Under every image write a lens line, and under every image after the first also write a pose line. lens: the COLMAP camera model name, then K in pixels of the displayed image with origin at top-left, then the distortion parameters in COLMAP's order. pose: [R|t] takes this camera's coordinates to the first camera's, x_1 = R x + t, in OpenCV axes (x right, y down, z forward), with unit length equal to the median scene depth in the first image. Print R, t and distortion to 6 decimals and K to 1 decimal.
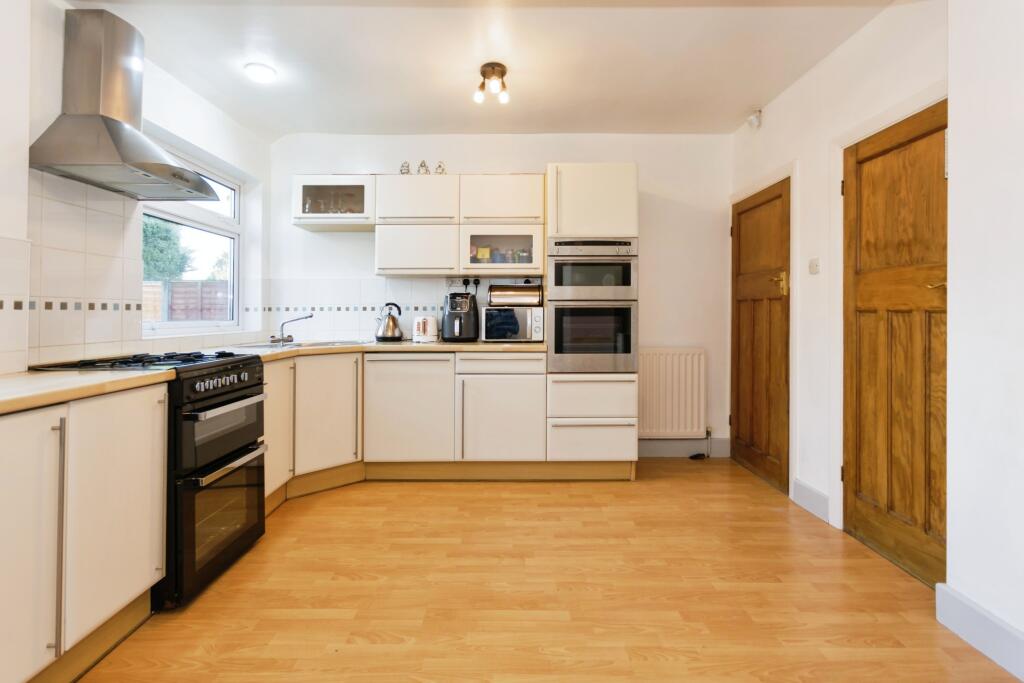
lens RADIAL K [[477.1, 0, 511.8], [0, 477.1, 315.4], [0, 0, 1]] dist [0.000815, 0.000460]
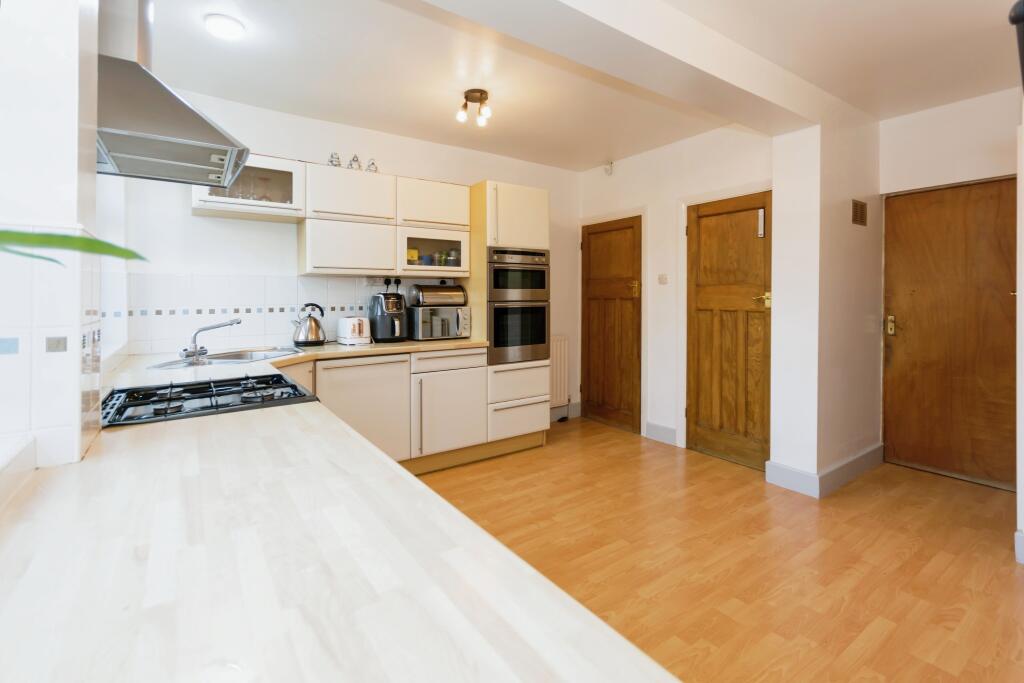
lens RADIAL K [[460.7, 0, 516.6], [0, 460.7, 306.1], [0, 0, 1]] dist [-0.002100, -0.000091]
pose [[0.821138, -0.014755, 0.570539, -0.502438], [0.006017, 0.999834, 0.017198, -0.039520], [-0.570698, -0.010689, 0.821090, 0.060097]]
